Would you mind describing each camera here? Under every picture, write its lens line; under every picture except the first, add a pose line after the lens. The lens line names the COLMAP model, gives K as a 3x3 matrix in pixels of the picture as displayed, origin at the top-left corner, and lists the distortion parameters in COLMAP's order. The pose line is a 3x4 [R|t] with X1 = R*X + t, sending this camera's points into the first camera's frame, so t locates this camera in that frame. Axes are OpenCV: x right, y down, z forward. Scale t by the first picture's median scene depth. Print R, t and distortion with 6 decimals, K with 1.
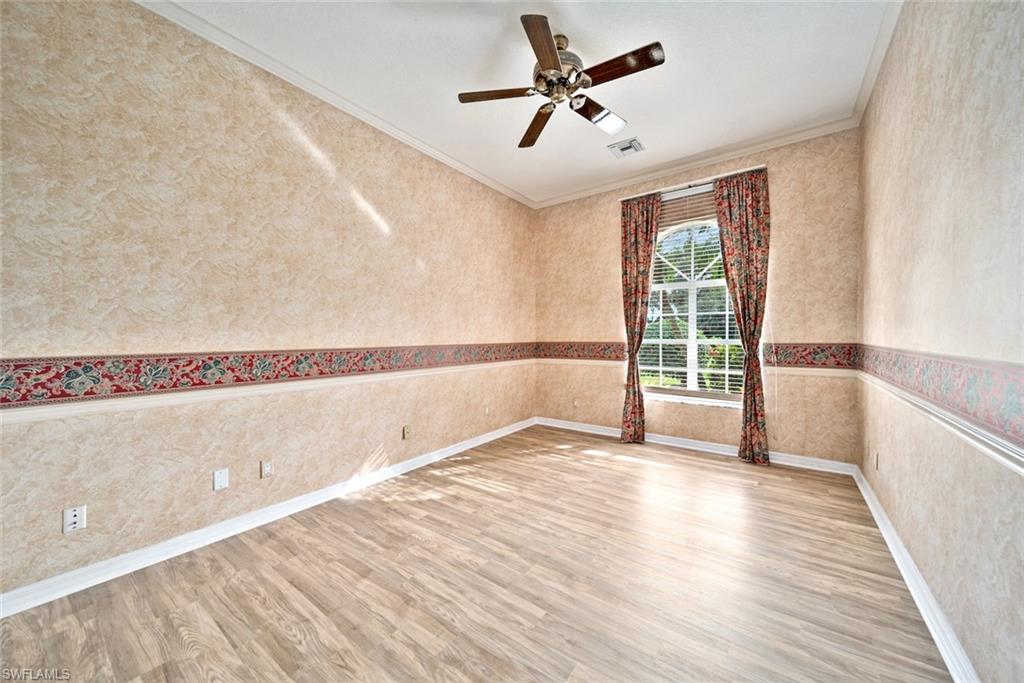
lens RADIAL K [[362.0, 0, 511.5], [0, 362.0, 338.0], [0, 0, 1]] dist [0.000663, -0.001706]
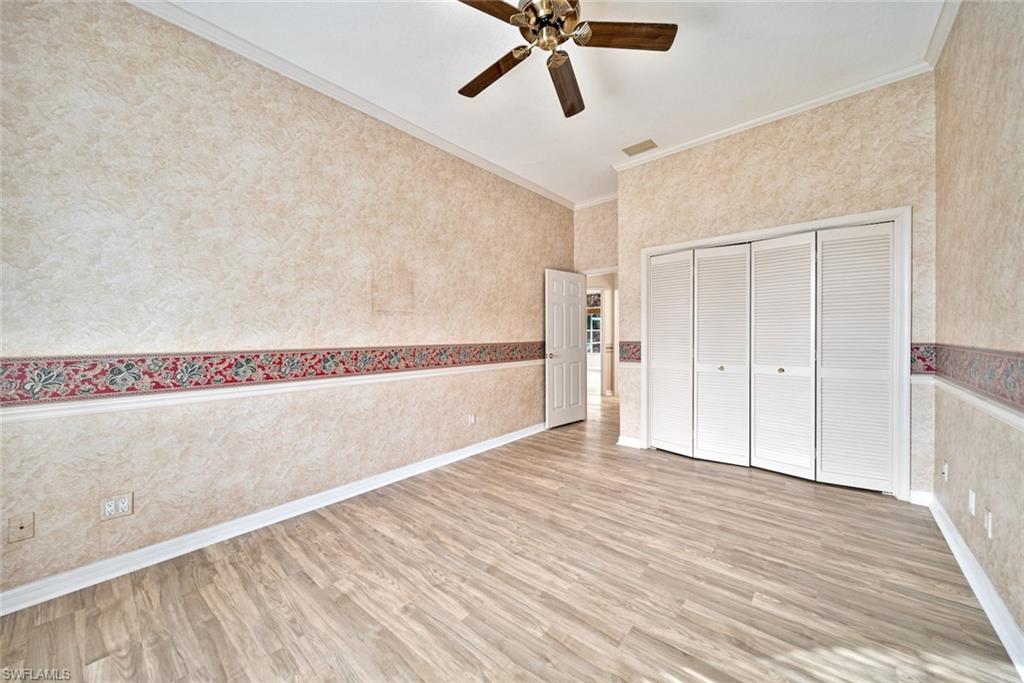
lens RADIAL K [[362.0, 0, 513.8], [0, 362.0, 337.8], [0, 0, 1]] dist [0.000663, -0.001706]
pose [[-0.997621, 0.016193, 0.067007, 0.167966], [0.017258, 0.999734, 0.015333, -0.005027], [-0.066741, 0.016453, -0.997635, 1.931099]]
